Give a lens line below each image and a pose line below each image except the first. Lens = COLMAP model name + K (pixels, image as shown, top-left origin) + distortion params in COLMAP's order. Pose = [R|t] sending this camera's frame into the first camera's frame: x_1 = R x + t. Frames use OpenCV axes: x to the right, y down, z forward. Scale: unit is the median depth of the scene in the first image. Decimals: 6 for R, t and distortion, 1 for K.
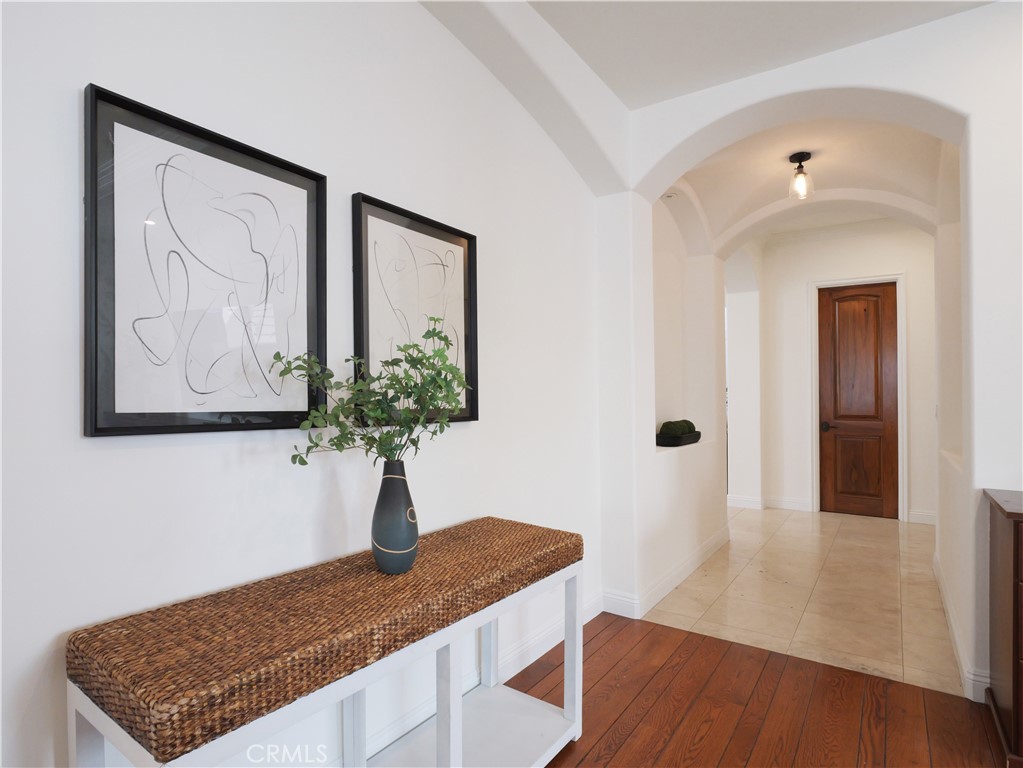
lens RADIAL K [[565.0, 0, 506.7], [0, 565.0, 392.0], [0, 0, 1]] dist [-0.013965, 0.004403]
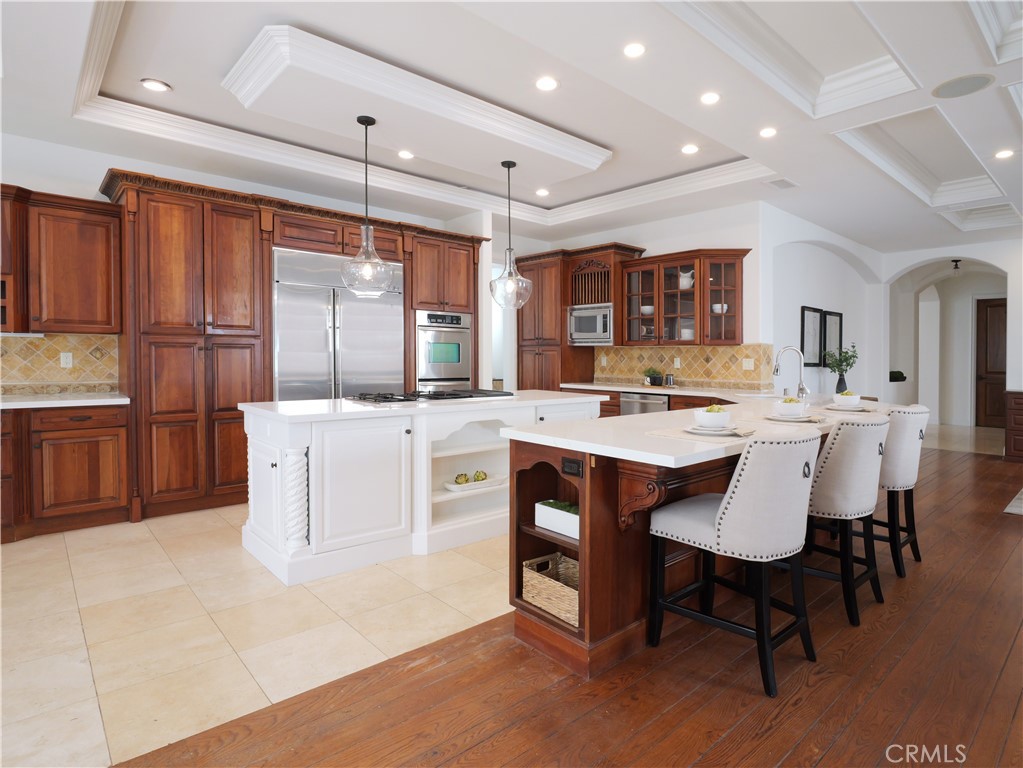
lens RADIAL K [[565.0, 0, 534.5], [0, 565.0, 376.1], [0, 0, 1]] dist [-0.013965, 0.004403]
pose [[0.977040, 0.005723, -0.212980, -0.838202], [0.001121, 0.999487, 0.032000, -0.004578], [0.213054, -0.031504, 0.976532, -2.004480]]
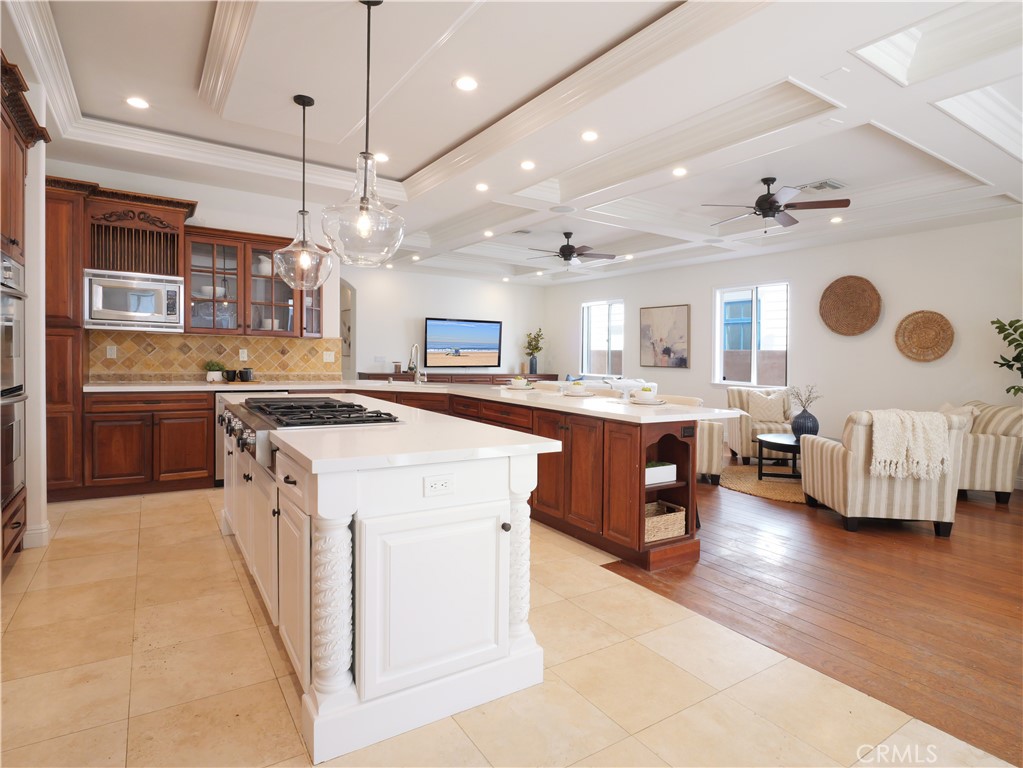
lens RADIAL K [[565.0, 0, 507.5], [0, 565.0, 353.2], [0, 0, 1]] dist [-0.013965, 0.004403]
pose [[0.358602, 0.002744, 0.933487, -2.176914], [-0.021665, 0.999751, 0.005384, -0.020592], [-0.933239, -0.022155, 0.358572, -1.332249]]
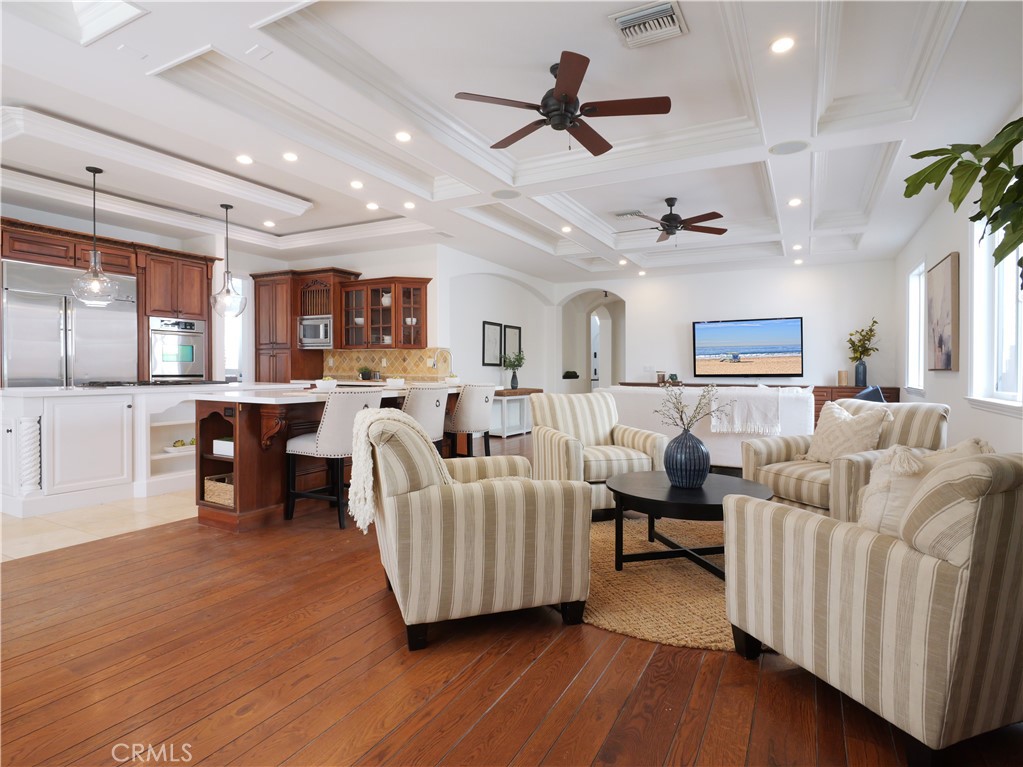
lens RADIAL K [[565.0, 0, 519.2], [0, 565.0, 376.8], [0, 0, 1]] dist [-0.013965, 0.004403]
pose [[0.993098, -0.005379, 0.117168, -0.444590], [0.003645, 0.999881, 0.015006, 0.043918], [-0.117234, -0.014475, 0.992999, -2.608746]]
